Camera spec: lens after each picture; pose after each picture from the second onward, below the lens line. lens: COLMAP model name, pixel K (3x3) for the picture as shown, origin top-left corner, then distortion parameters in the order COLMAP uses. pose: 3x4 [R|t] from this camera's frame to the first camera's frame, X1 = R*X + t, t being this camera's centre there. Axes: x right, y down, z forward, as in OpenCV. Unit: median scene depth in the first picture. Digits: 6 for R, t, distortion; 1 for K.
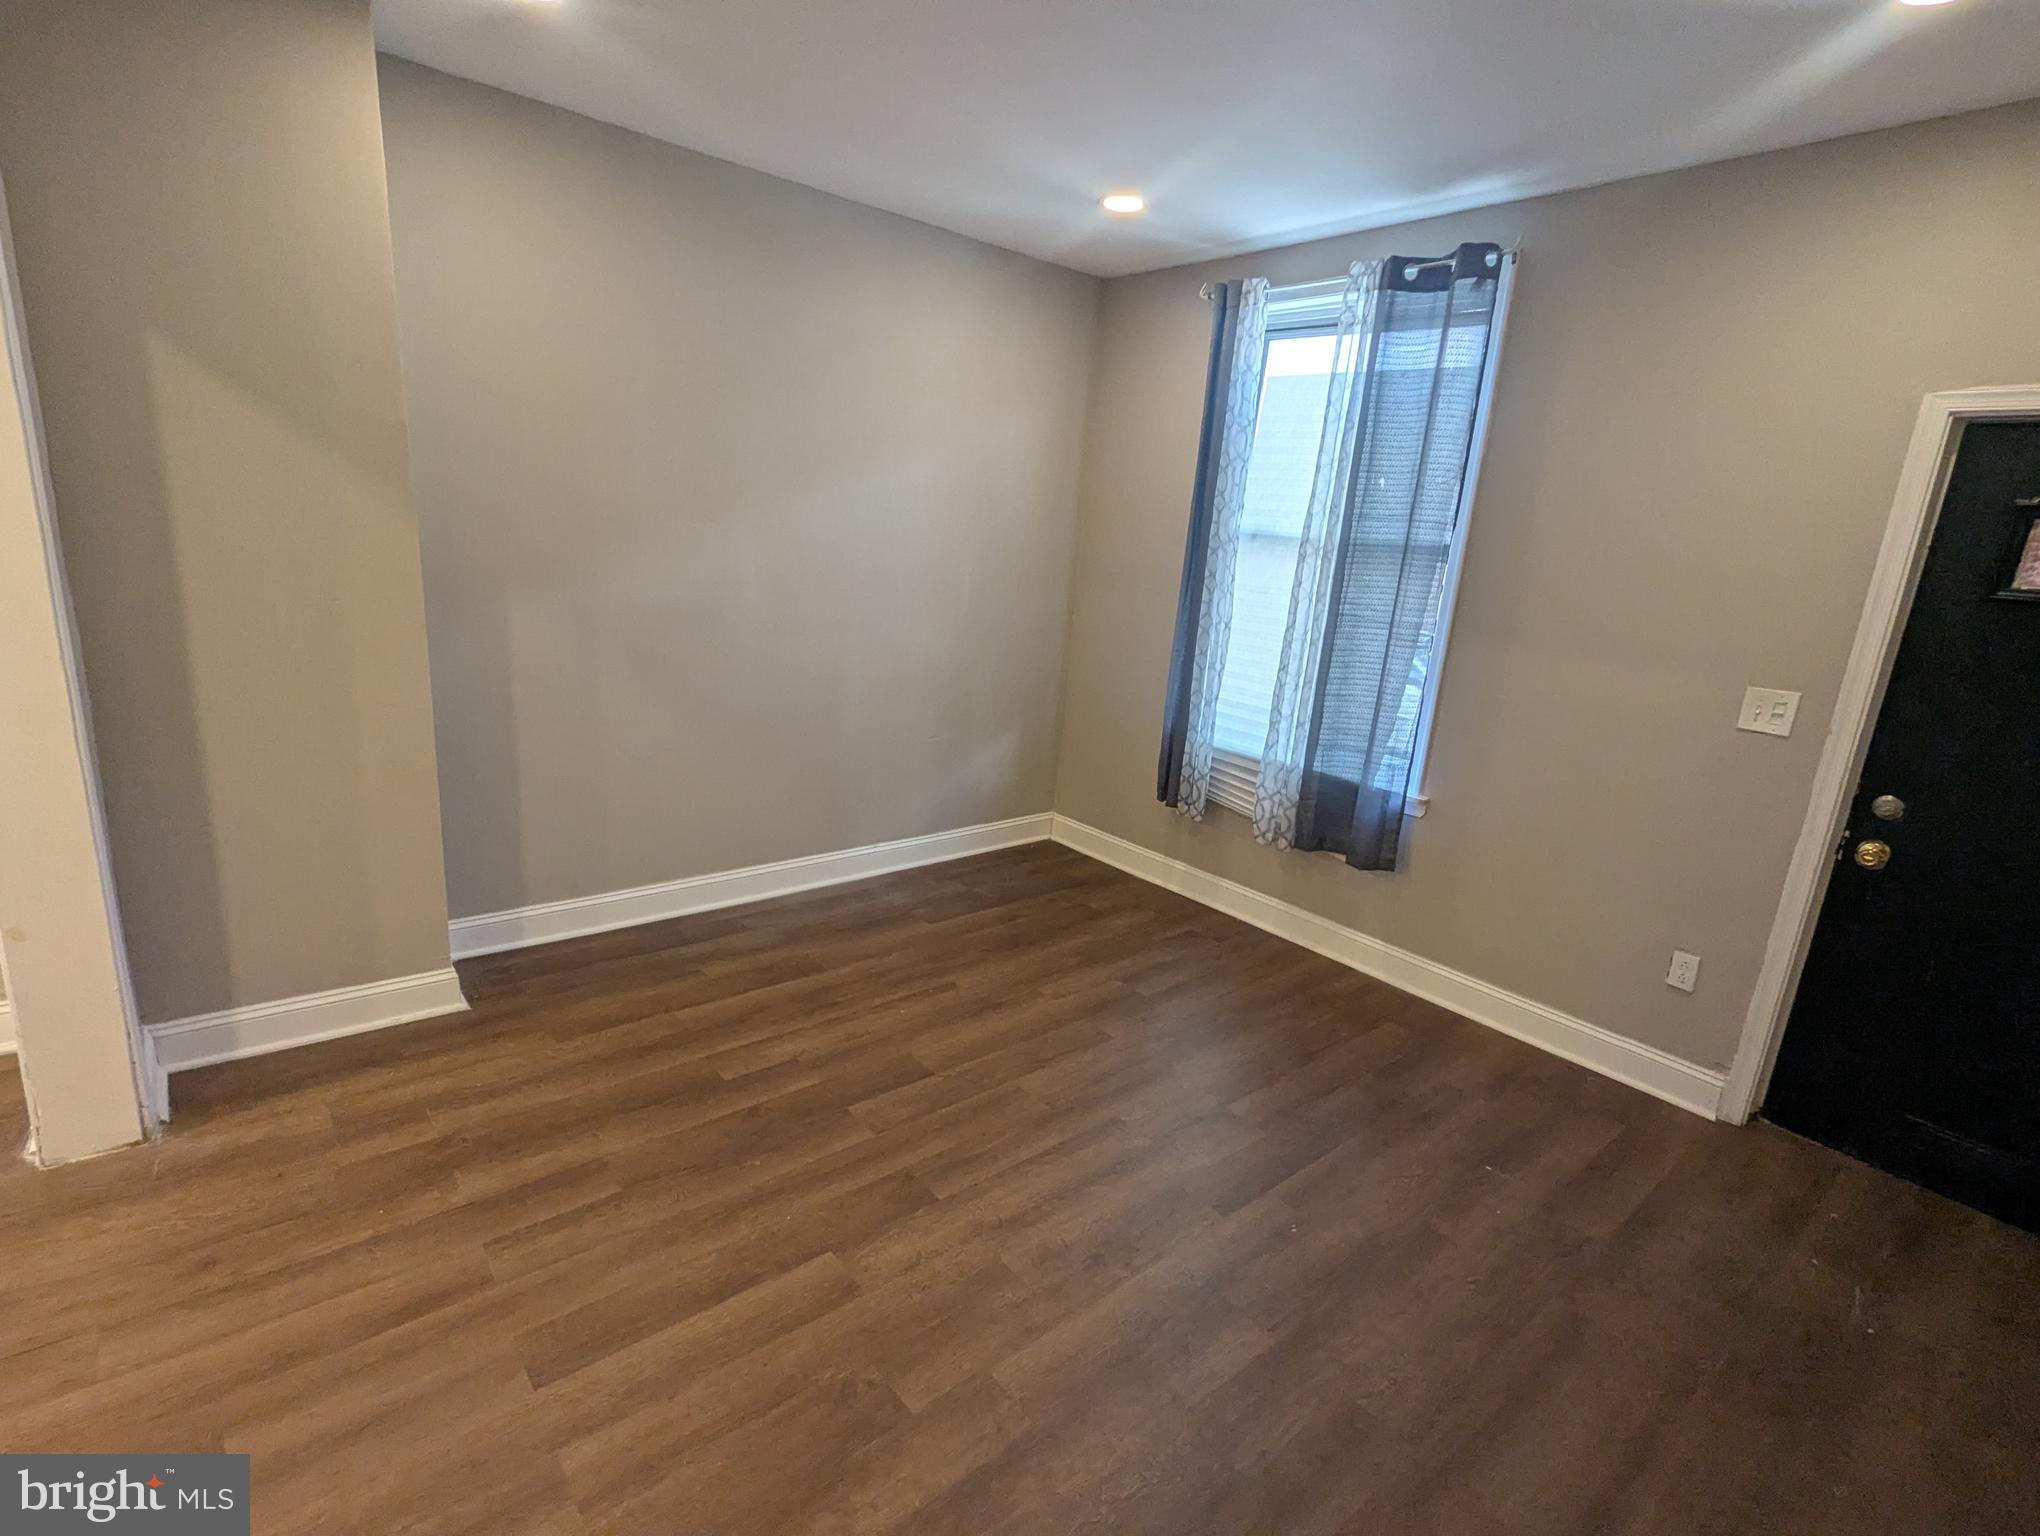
lens RADIAL K [[962.4, 0, 1031.1], [0, 962.4, 753.2], [0, 0, 1]] dist [-0.012311, 0.003505]
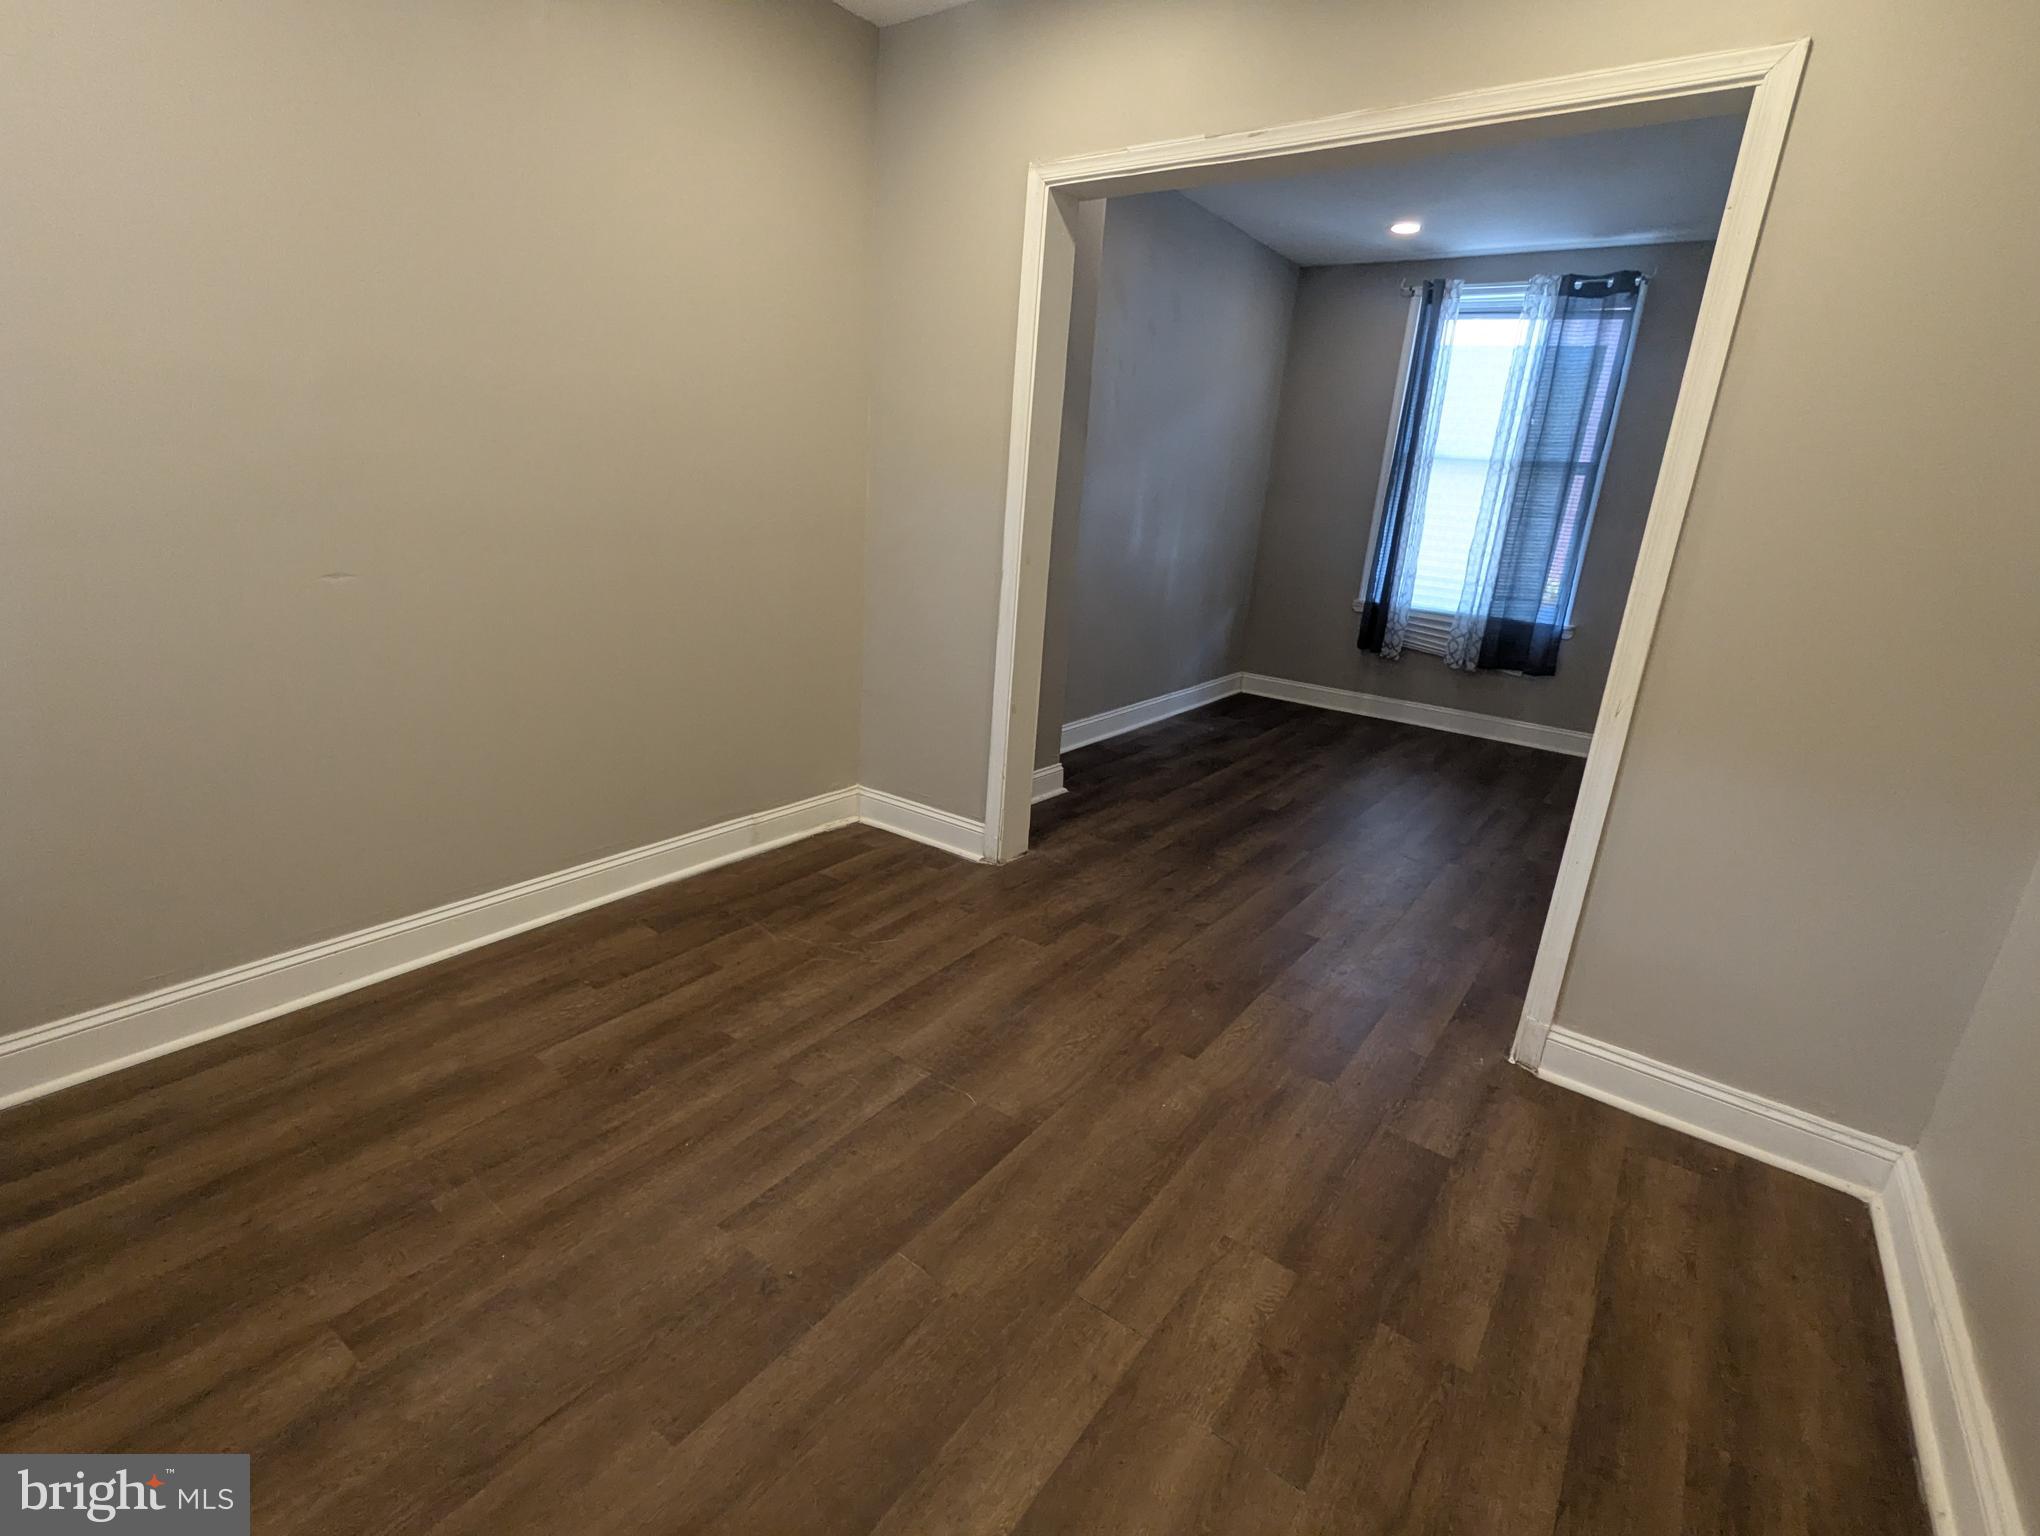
lens RADIAL K [[962.4, 0, 1024.4], [0, 962.4, 757.8], [0, 0, 1]] dist [-0.012311, 0.003505]
pose [[0.972732, -0.075032, 0.219461, -0.857812], [0.059293, 0.995231, 0.077453, 0.088590], [-0.224226, -0.062328, 0.972542, -0.350615]]
